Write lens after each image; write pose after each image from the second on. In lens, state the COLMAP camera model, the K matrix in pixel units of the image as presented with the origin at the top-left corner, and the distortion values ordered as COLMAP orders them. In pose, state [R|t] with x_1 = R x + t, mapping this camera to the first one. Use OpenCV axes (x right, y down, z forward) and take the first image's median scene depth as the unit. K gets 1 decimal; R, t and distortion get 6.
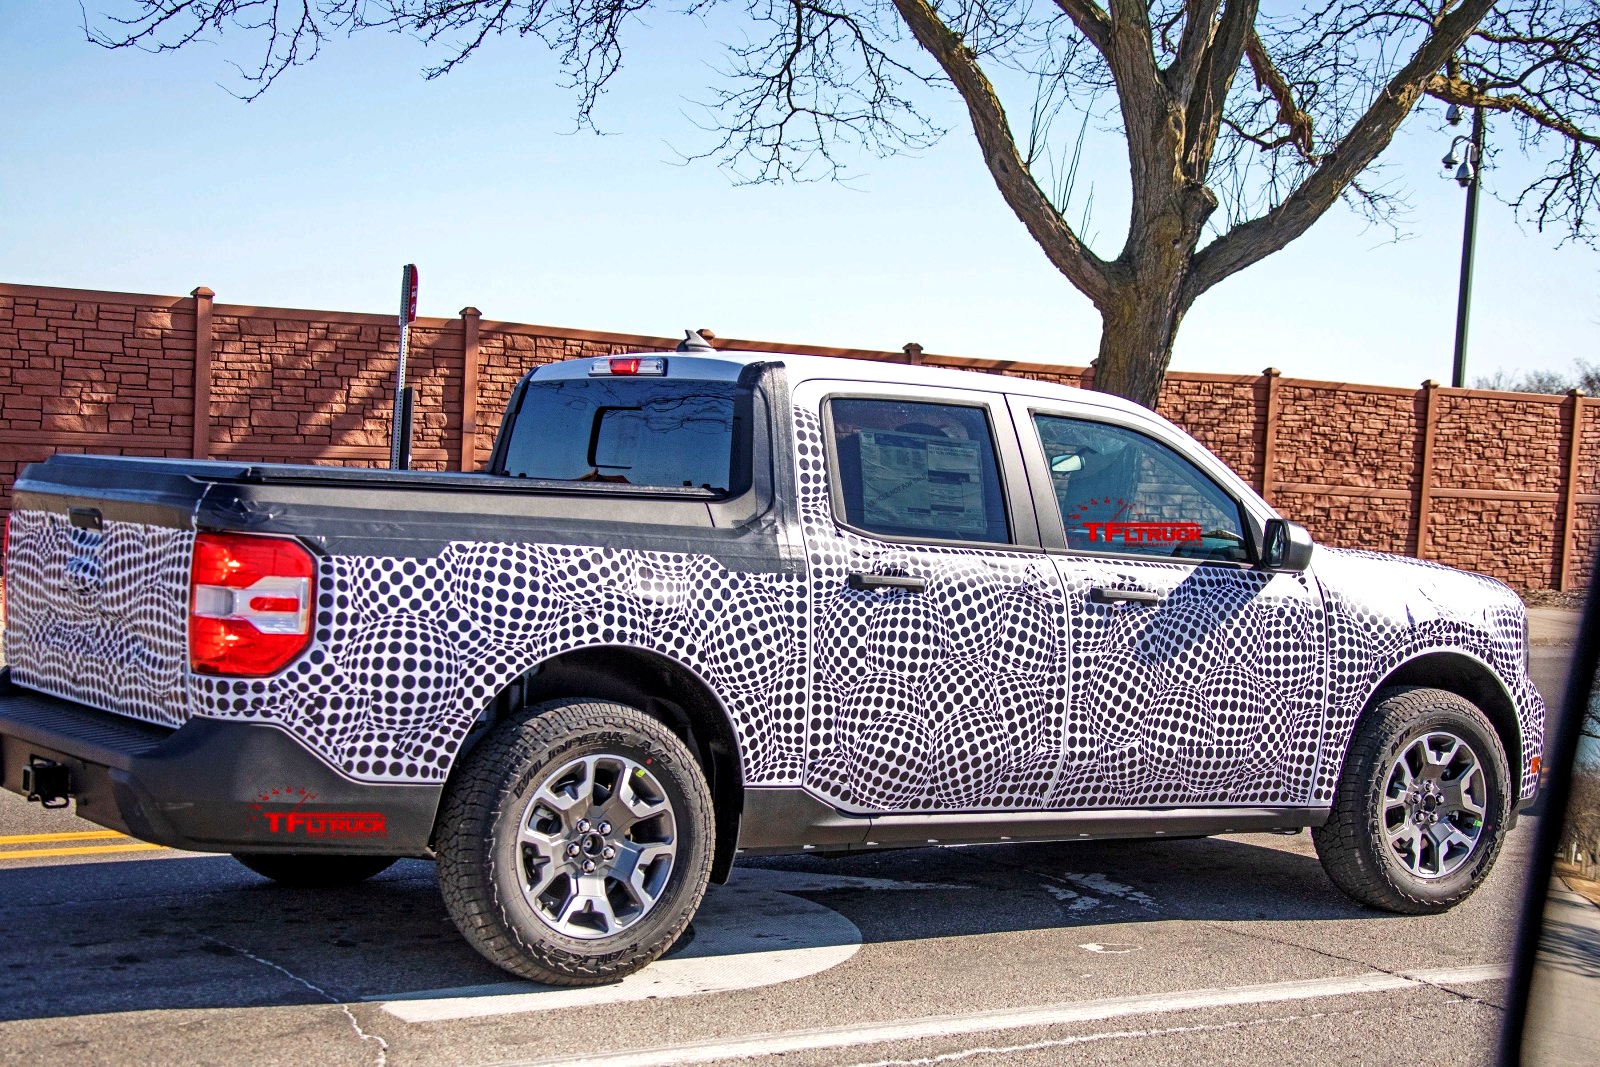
lens RADIAL K [[2413.0, 0, 793.7], [0, 2413.0, 593.5], [0, 0, 1]] dist [0.244926, 0.000000]
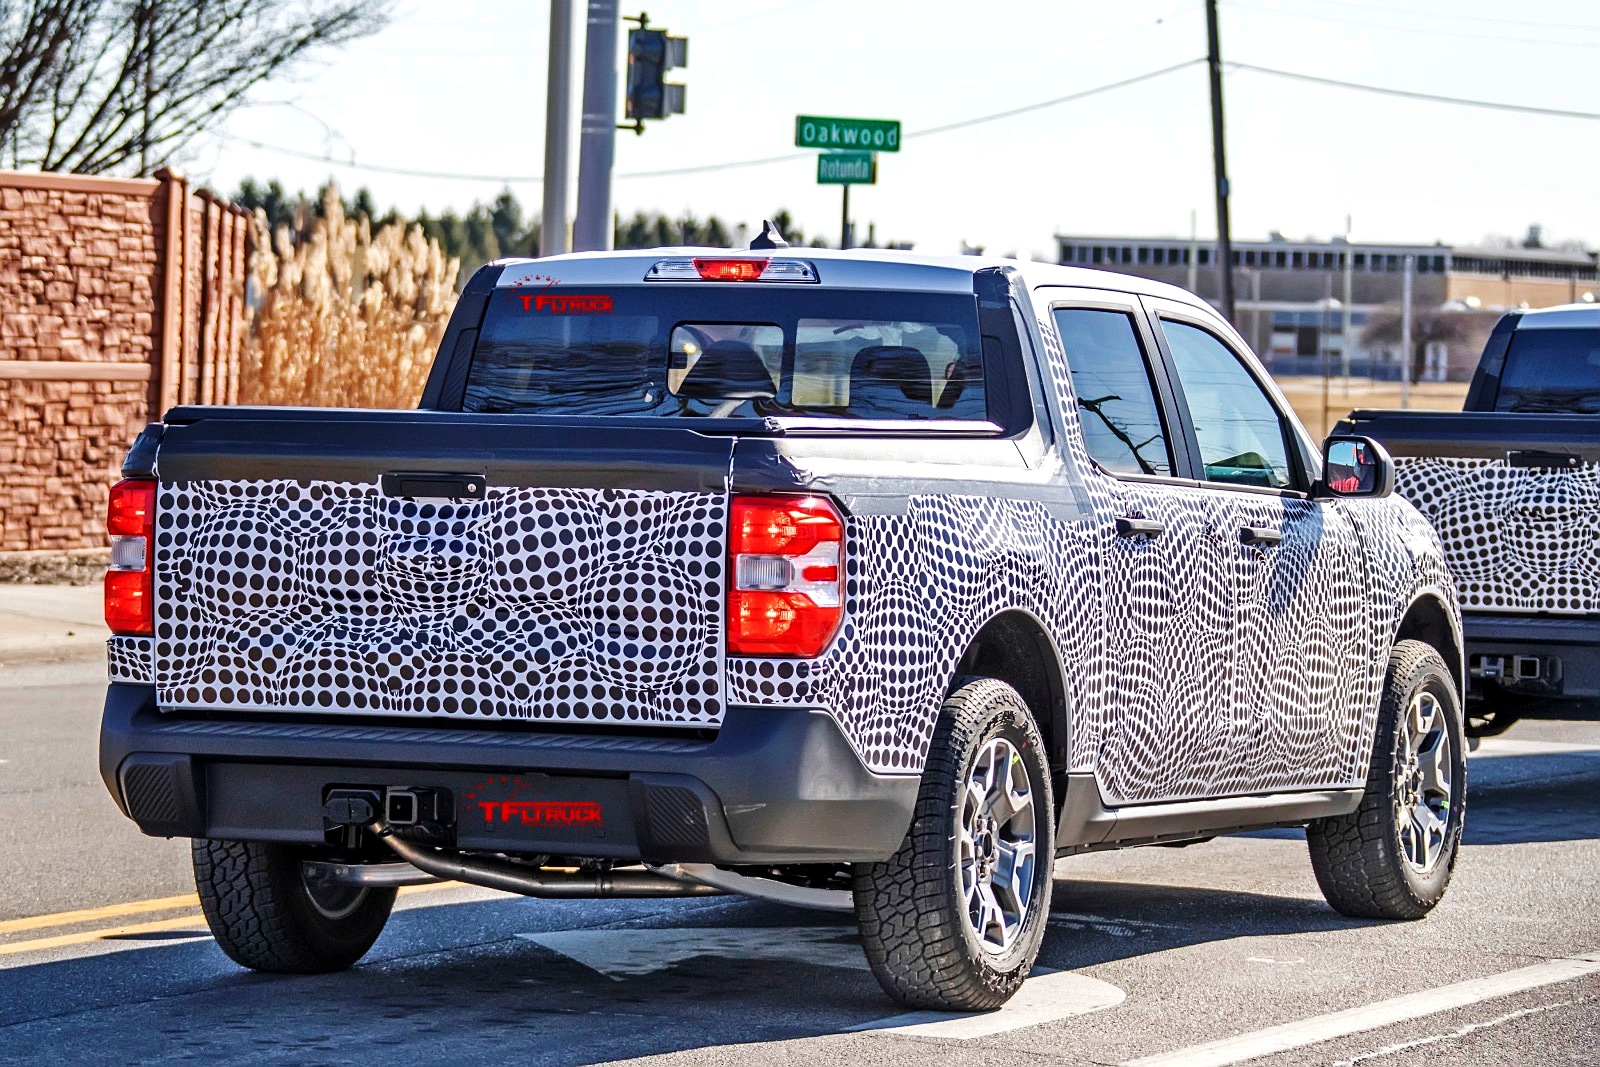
lens RADIAL K [[5247.3, 0, 800.9], [0, 5247.3, 528.5], [0, 0, 1]] dist [0.390094, 0.000000]
pose [[0.881013, -0.041770, 0.471245, -0.913321], [0.046355, 0.998923, 0.001881, -0.012859], [-0.470816, 0.020187, 0.882001, -0.546232]]
